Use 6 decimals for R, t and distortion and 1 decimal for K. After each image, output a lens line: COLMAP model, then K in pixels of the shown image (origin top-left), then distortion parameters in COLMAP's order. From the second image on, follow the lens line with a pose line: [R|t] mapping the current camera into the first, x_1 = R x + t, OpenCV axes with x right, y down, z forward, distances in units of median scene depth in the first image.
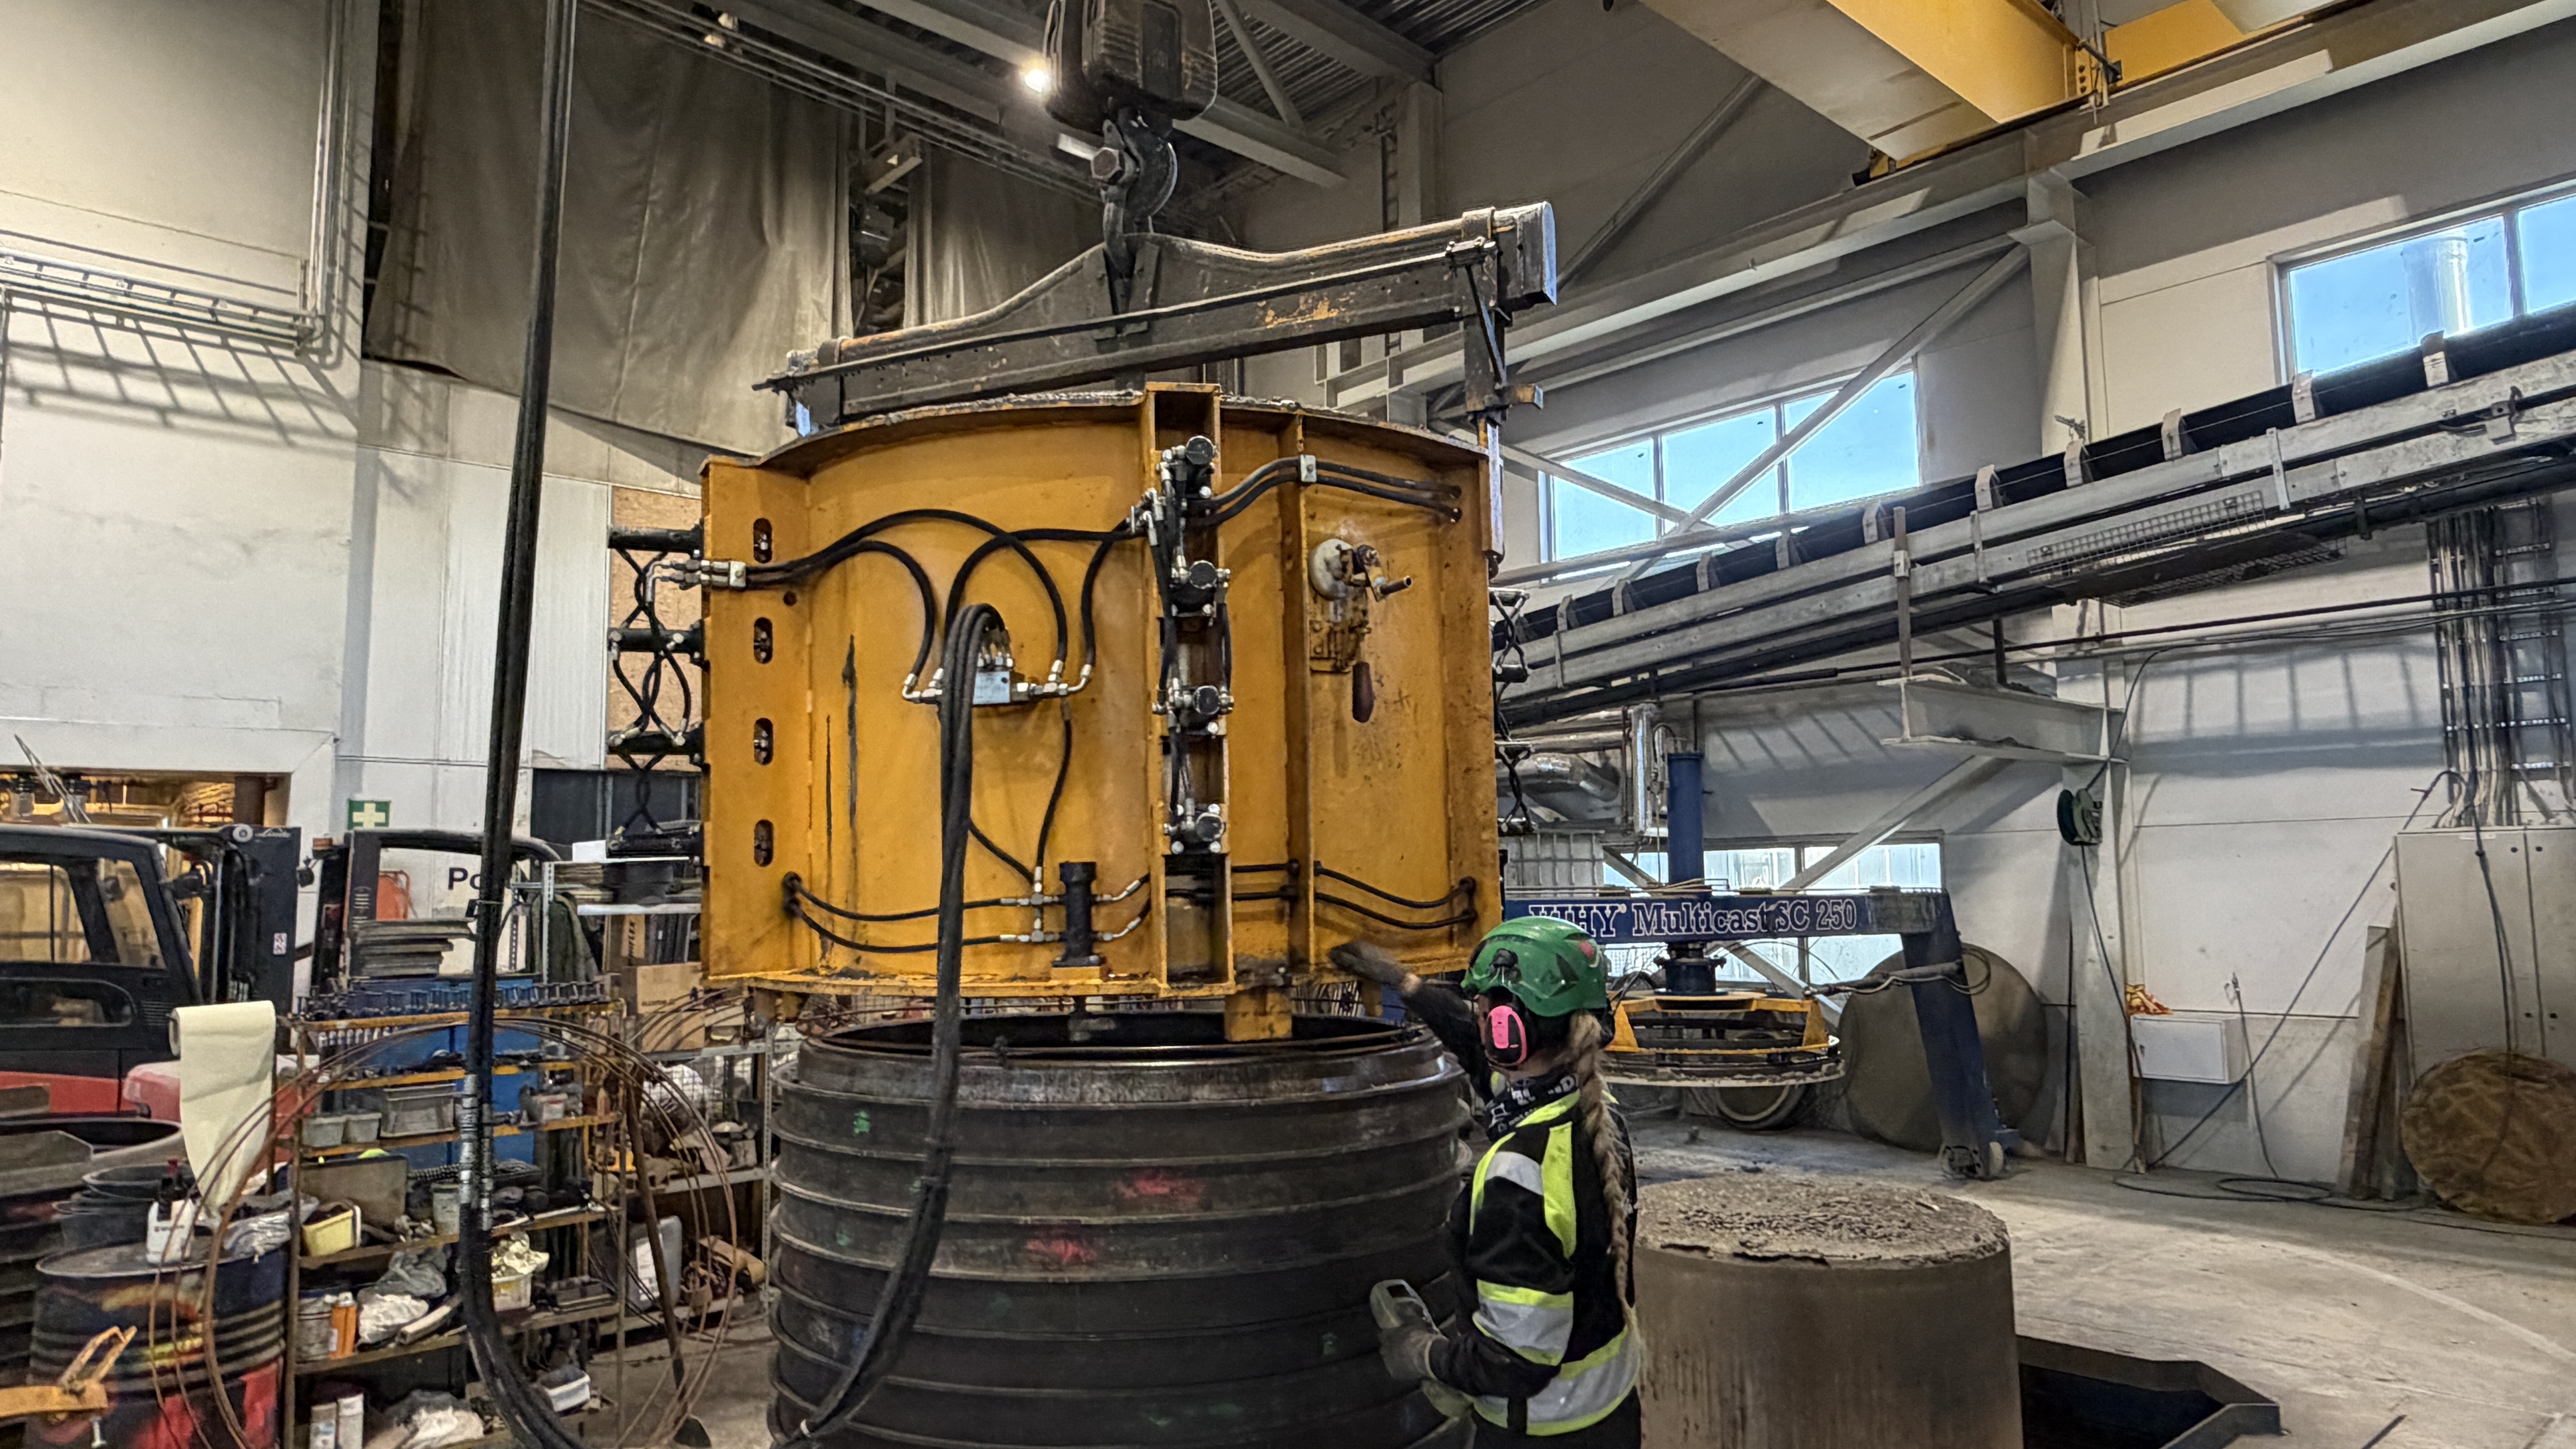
lens RADIAL K [[1588.1, 0, 1288.6], [0, 1588.1, 729.7], [0, 0, 1]] dist [0.005273, -0.003088]
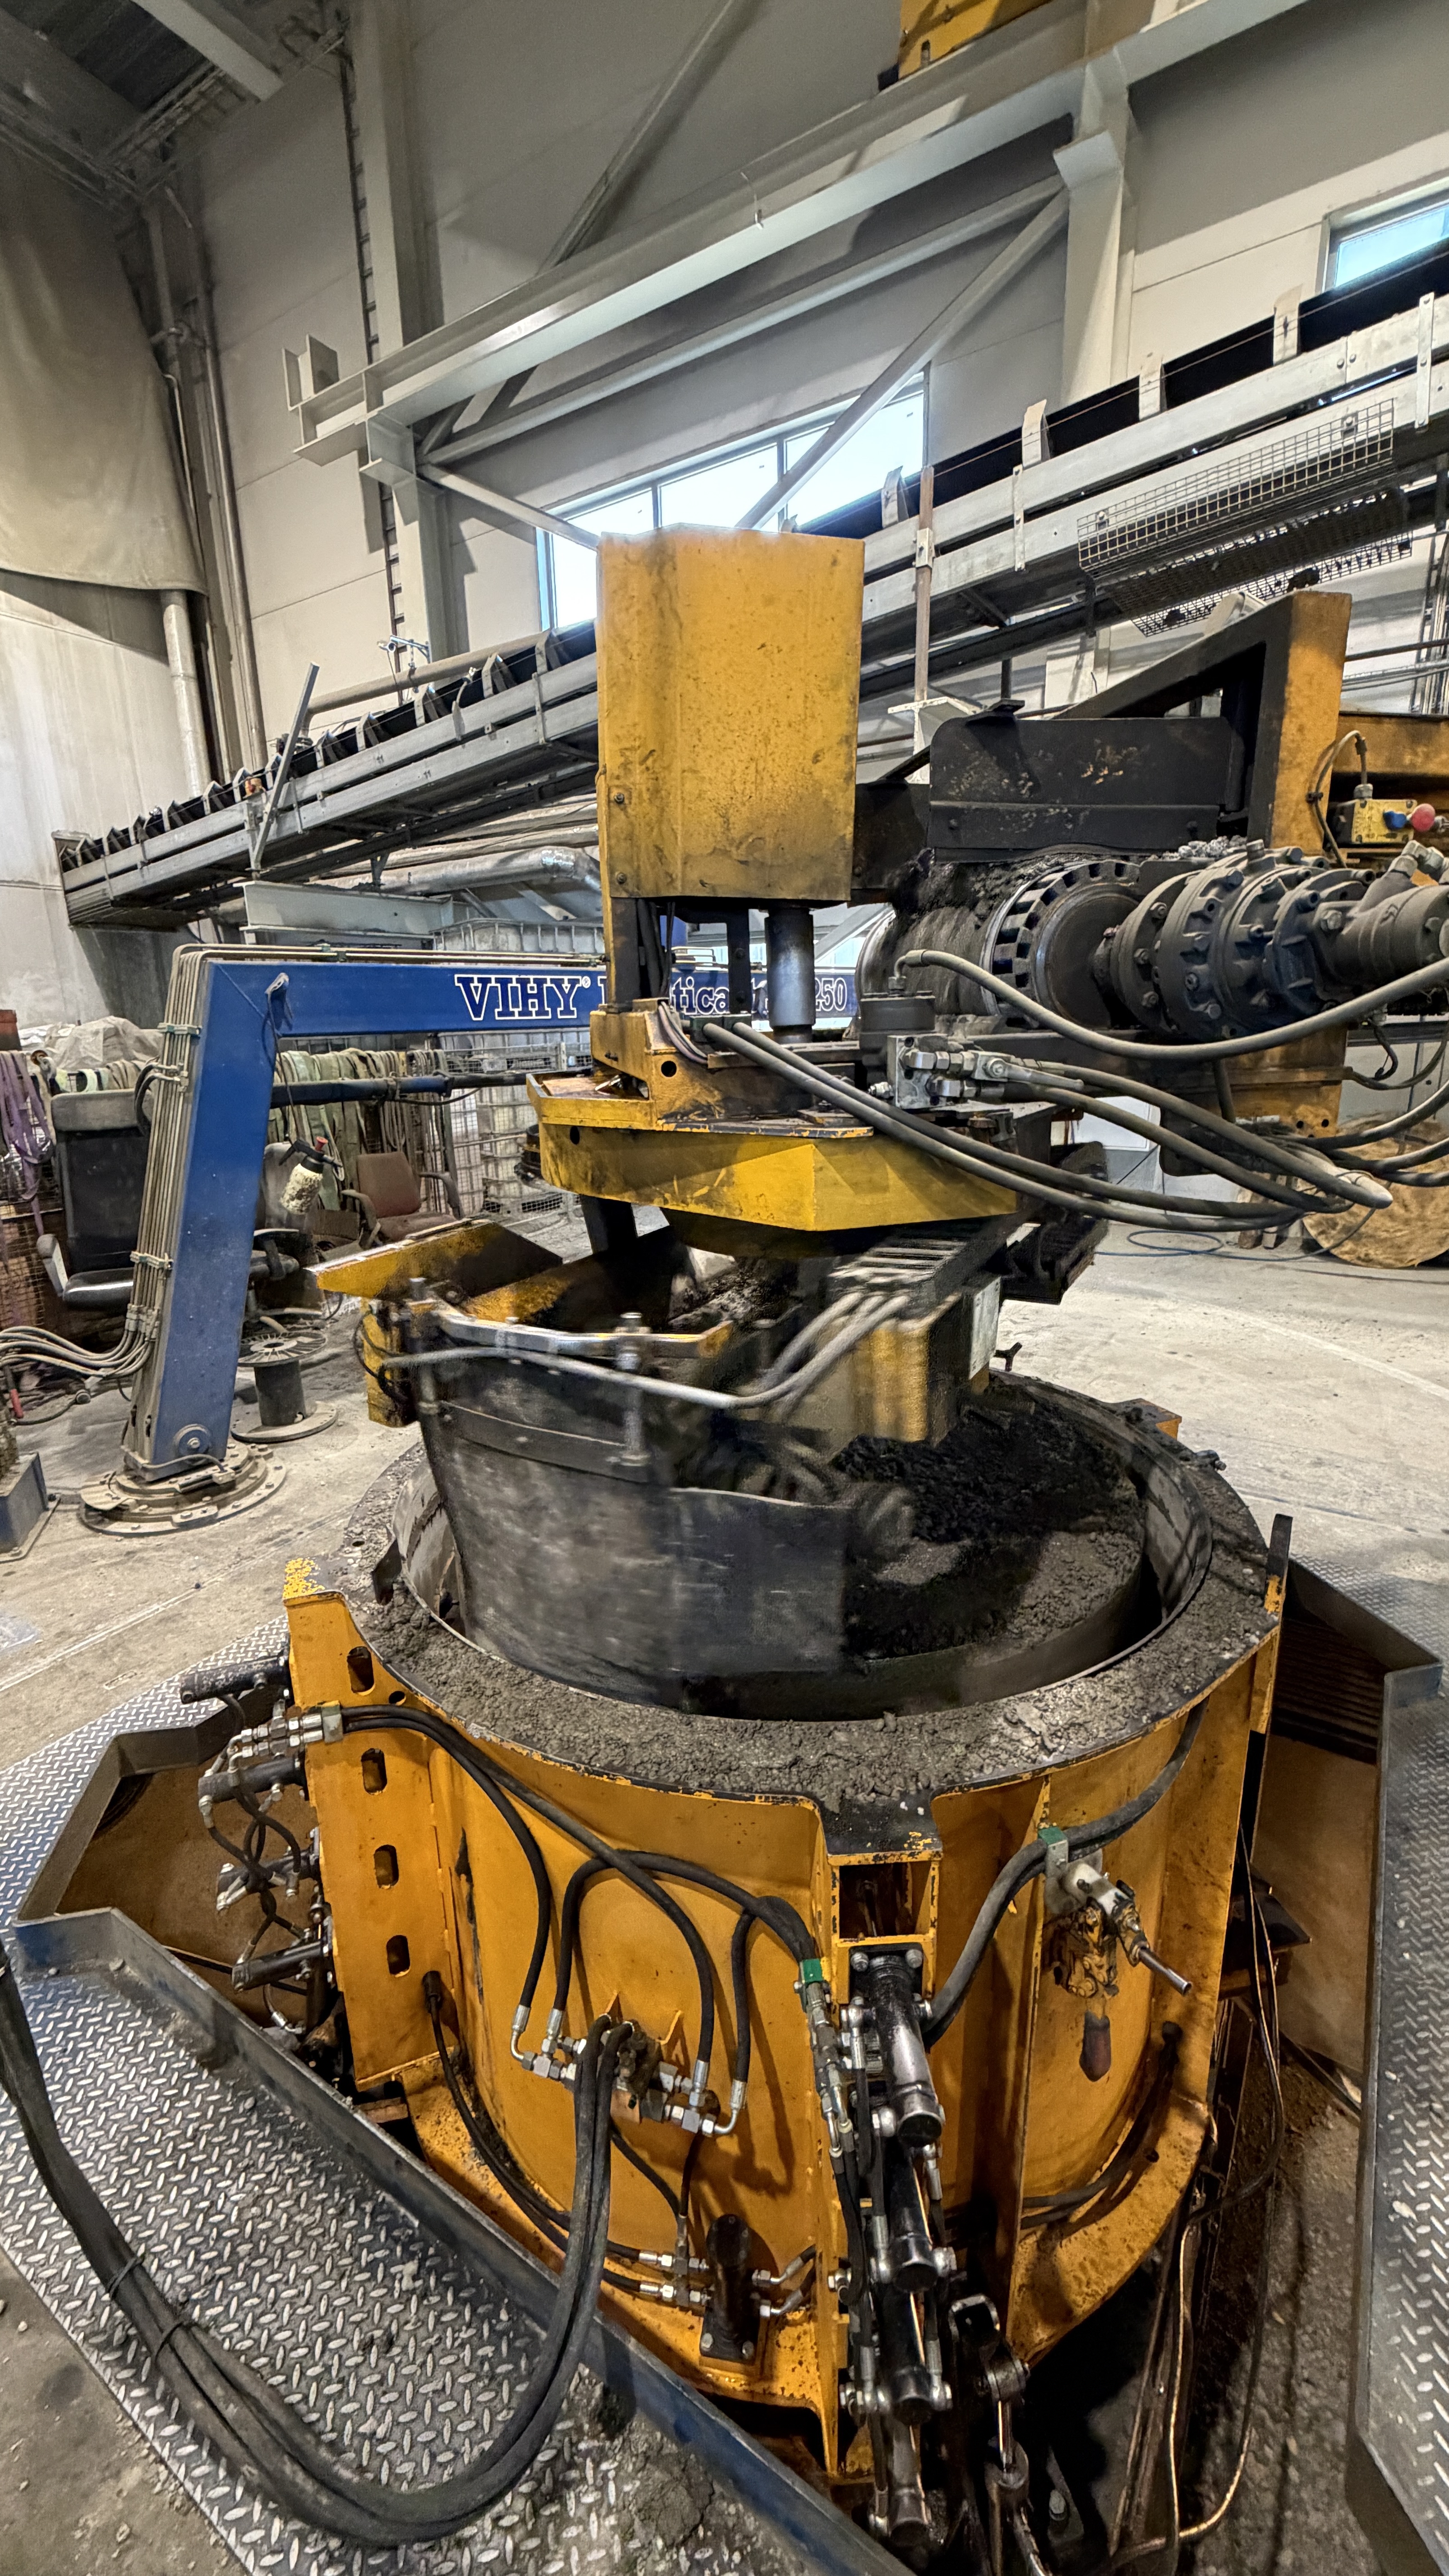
lens RADIAL K [[1030.0, 0, 721.4], [0, 1030.0, 1285.0], [0, 0, 1]] dist [-0.001630, 0.000446]
pose [[0.966410, -0.076574, 0.245333, 0.118994], [-0.014714, 0.936532, 0.350274, 0.062753], [-0.256584, -0.342118, 0.903947, 0.396100]]
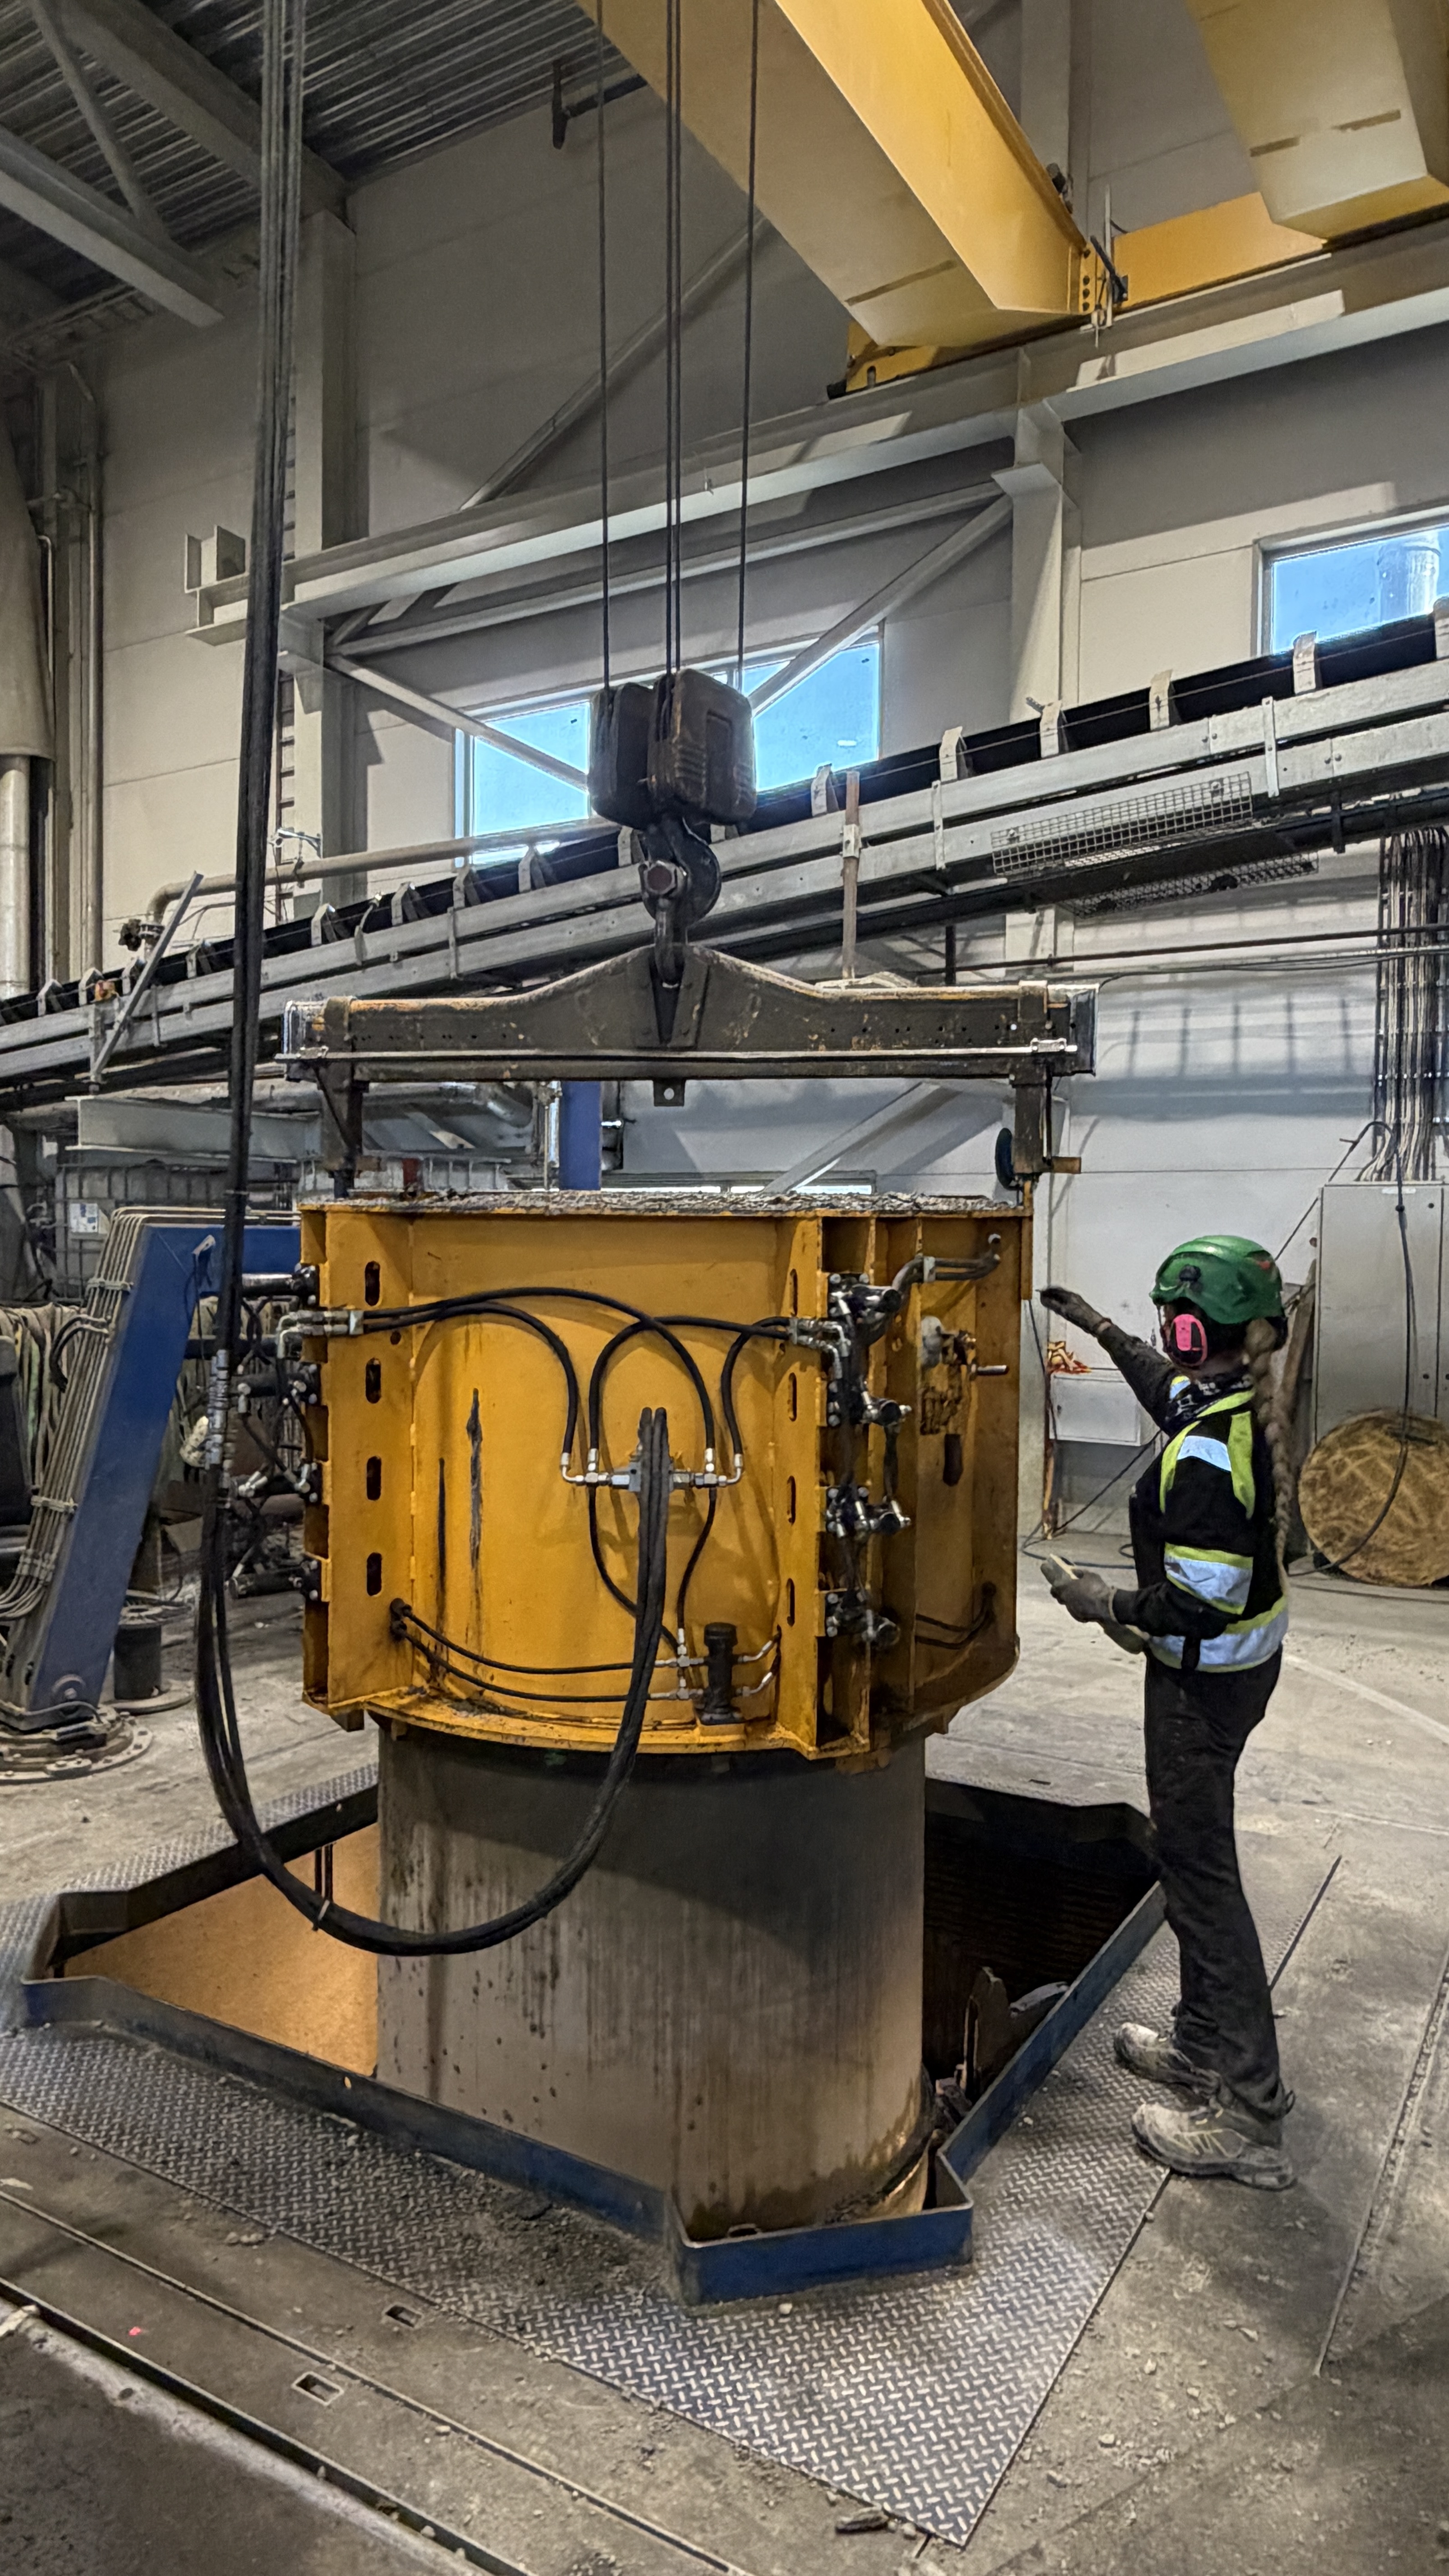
lens RADIAL K [[1588.1, 0, 717.3], [0, 1588.1, 1287.9], [0, 0, 1]] dist [0.005273, -0.003088]
pose [[0.957265, 0.015002, 0.288824, 0.077993], [-0.052967, 0.990857, 0.124087, 0.025962], [-0.284322, -0.134082, 0.949307, 0.189731]]
